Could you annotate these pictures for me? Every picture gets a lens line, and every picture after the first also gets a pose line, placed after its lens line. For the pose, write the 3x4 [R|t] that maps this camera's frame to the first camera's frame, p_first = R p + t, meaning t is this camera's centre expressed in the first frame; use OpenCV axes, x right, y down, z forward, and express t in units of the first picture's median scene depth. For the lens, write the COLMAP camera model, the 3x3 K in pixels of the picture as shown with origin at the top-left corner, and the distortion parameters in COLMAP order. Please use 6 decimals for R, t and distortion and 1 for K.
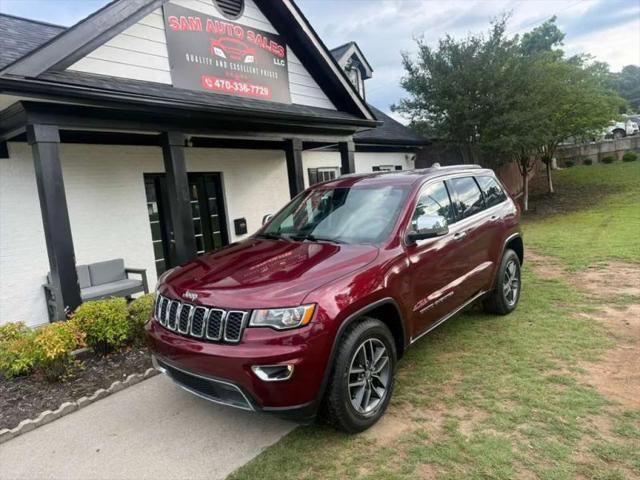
lens RADIAL K [[490.4, 0, 333.4], [0, 490.4, 241.3], [0, 0, 1]] dist [0.020178, -0.016597]
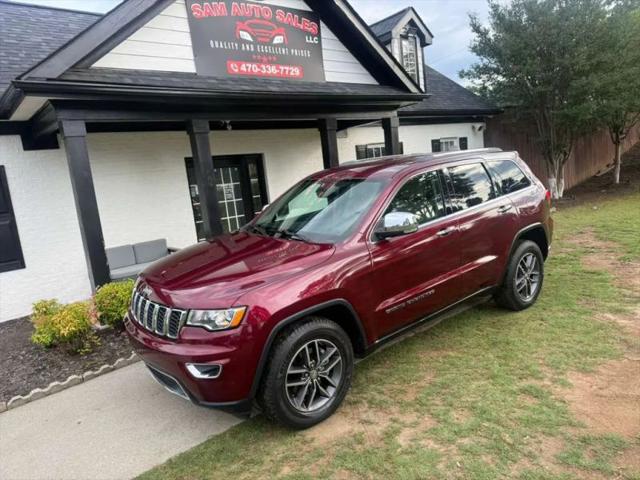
lens RADIAL K [[490.4, 0, 319.9], [0, 490.4, 249.5], [0, 0, 1]] dist [0.020178, -0.016597]
pose [[0.979069, 0.021388, -0.202400, 0.156921], [-0.005387, 0.996838, 0.079283, -0.035943], [0.203456, -0.076533, 0.976088, 0.021505]]
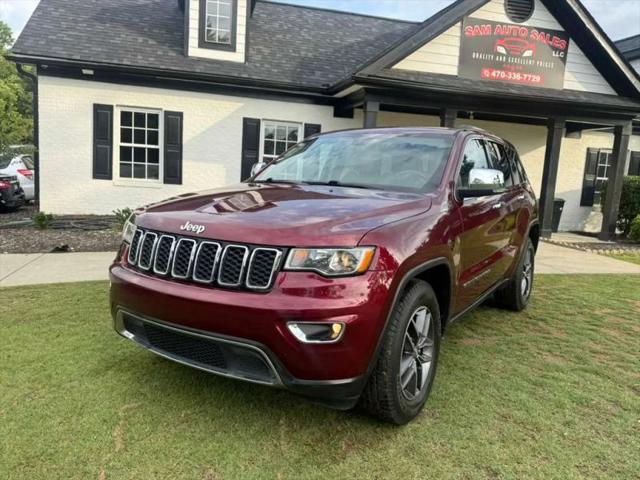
lens RADIAL K [[539.4, 0, 309.3], [0, 539.4, 255.8], [0, 0, 1]] dist [0.049881, -0.063451]
pose [[0.779912, 0.232162, -0.581238, 0.420140], [-0.190906, 0.972646, 0.132341, 0.074024], [0.596064, 0.007747, 0.802900, -0.584362]]
